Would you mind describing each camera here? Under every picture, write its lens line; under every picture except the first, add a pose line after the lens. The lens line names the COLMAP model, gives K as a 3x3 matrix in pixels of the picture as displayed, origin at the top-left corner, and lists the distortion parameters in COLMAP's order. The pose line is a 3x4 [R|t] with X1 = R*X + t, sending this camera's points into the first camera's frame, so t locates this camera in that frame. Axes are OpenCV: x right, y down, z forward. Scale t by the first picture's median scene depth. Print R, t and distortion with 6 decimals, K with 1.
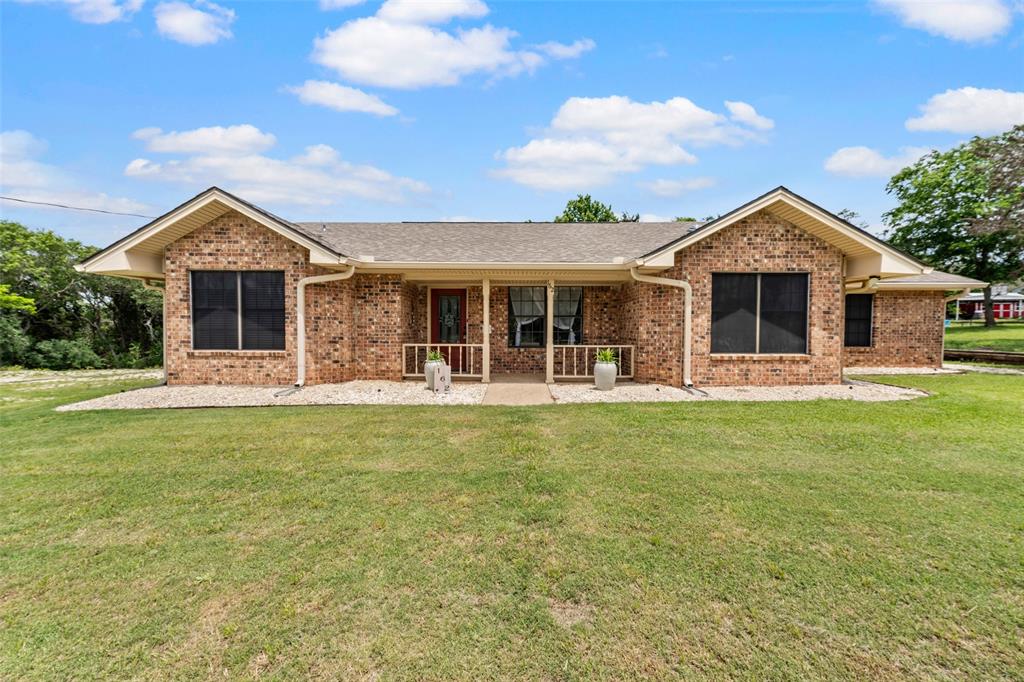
lens RADIAL K [[362.0, 0, 514.2], [0, 362.0, 341.4], [0, 0, 1]] dist [0.008180, 0.000002]
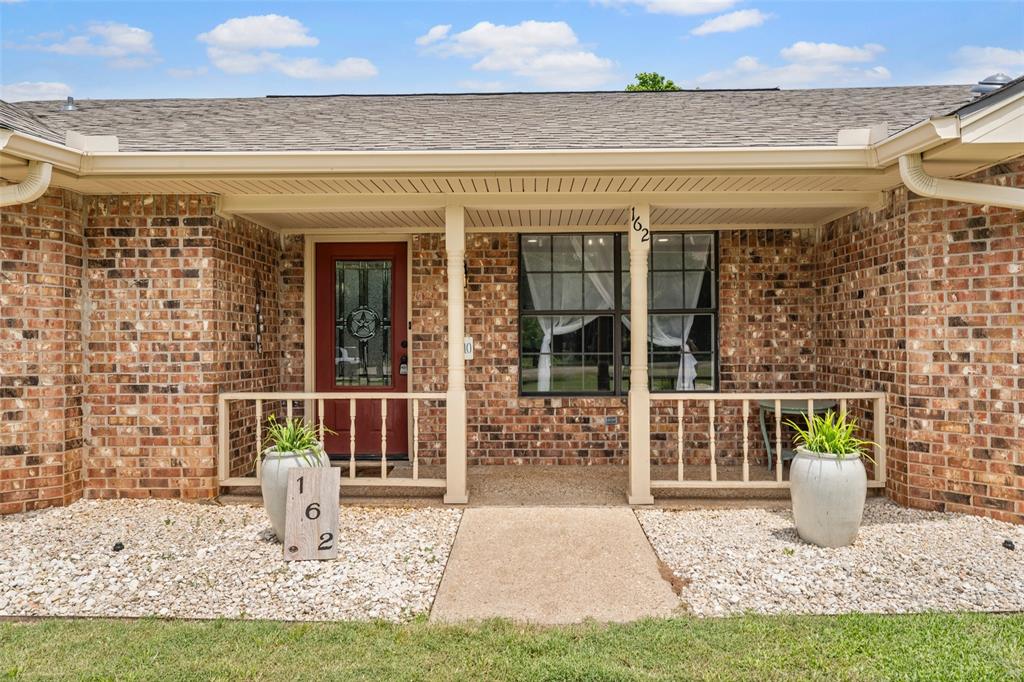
lens RADIAL K [[695.4, 0, 512.0], [0, 695.4, 341.0], [0, 0, 1]] dist [0.005645, 0.000972]
pose [[0.999695, -0.008806, -0.023051, -0.007752], [0.008051, 0.999434, -0.032674, -0.020301], [0.023326, 0.032478, 0.999200, 0.336253]]
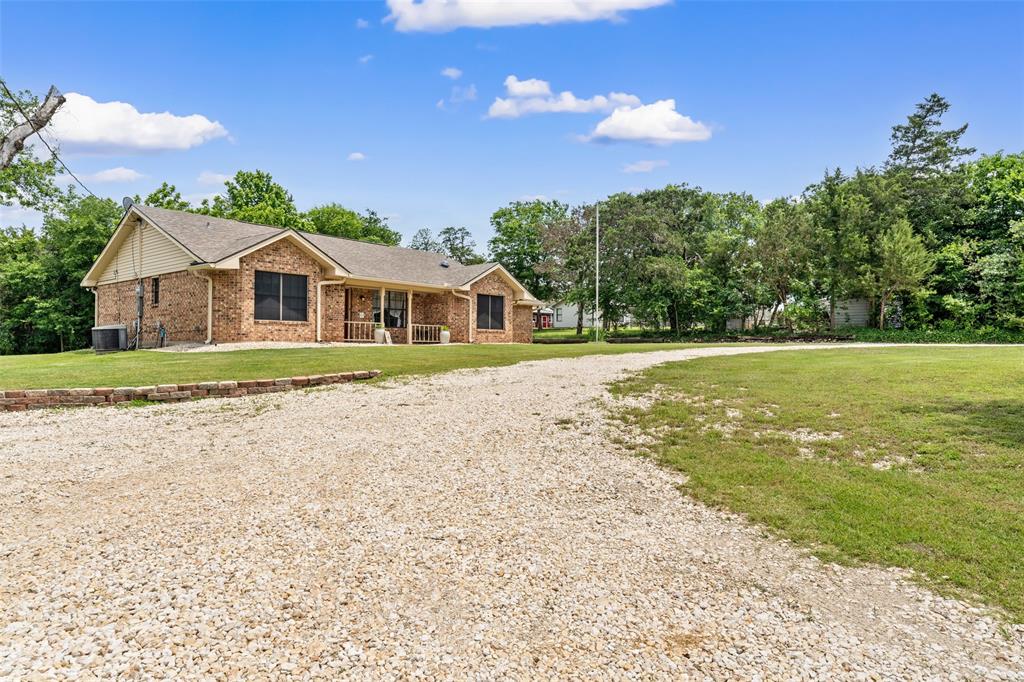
lens RADIAL K [[608.4, 0, 512.0], [0, 608.4, 341.0], [0, 0, 1]] dist [-0.001217, 0.000373]
pose [[0.637171, 0.007288, 0.770688, -2.032659], [0.017637, 0.999556, -0.024034, 0.184582], [-0.770520, 0.028906, 0.636760, -1.440340]]
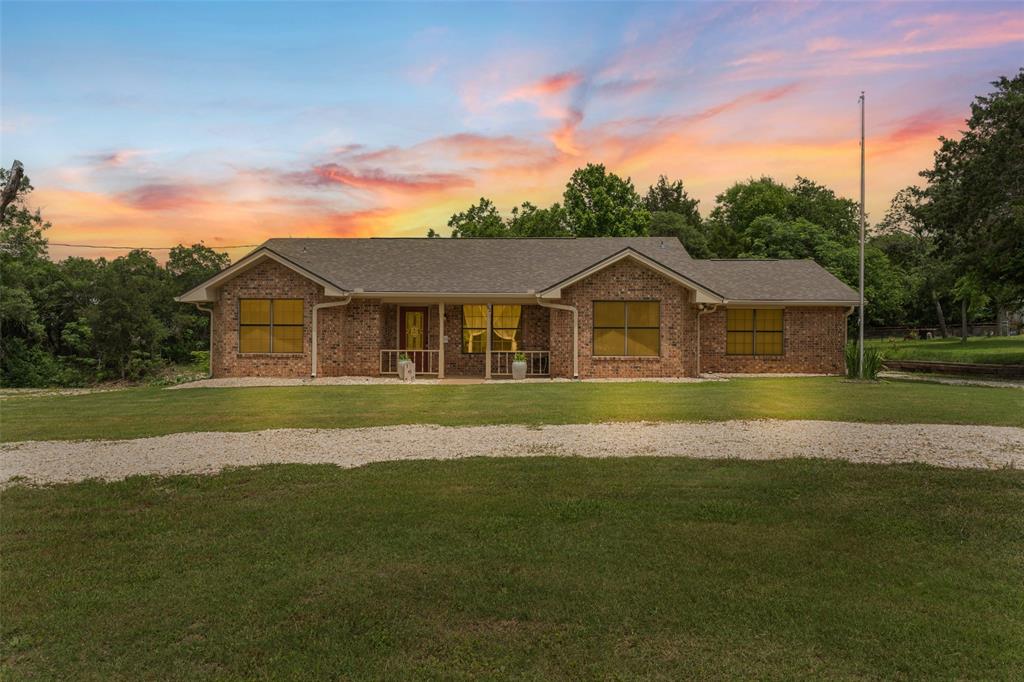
lens RADIAL K [[608.4, 0, 512.0], [0, 608.4, 341.0], [0, 0, 1]] dist [-0.001217, 0.000373]
pose [[0.999834, 0.001467, -0.018152, 0.233826], [-0.002115, 0.999361, -0.035685, 0.055600], [0.018088, 0.035717, 0.999198, -1.301955]]
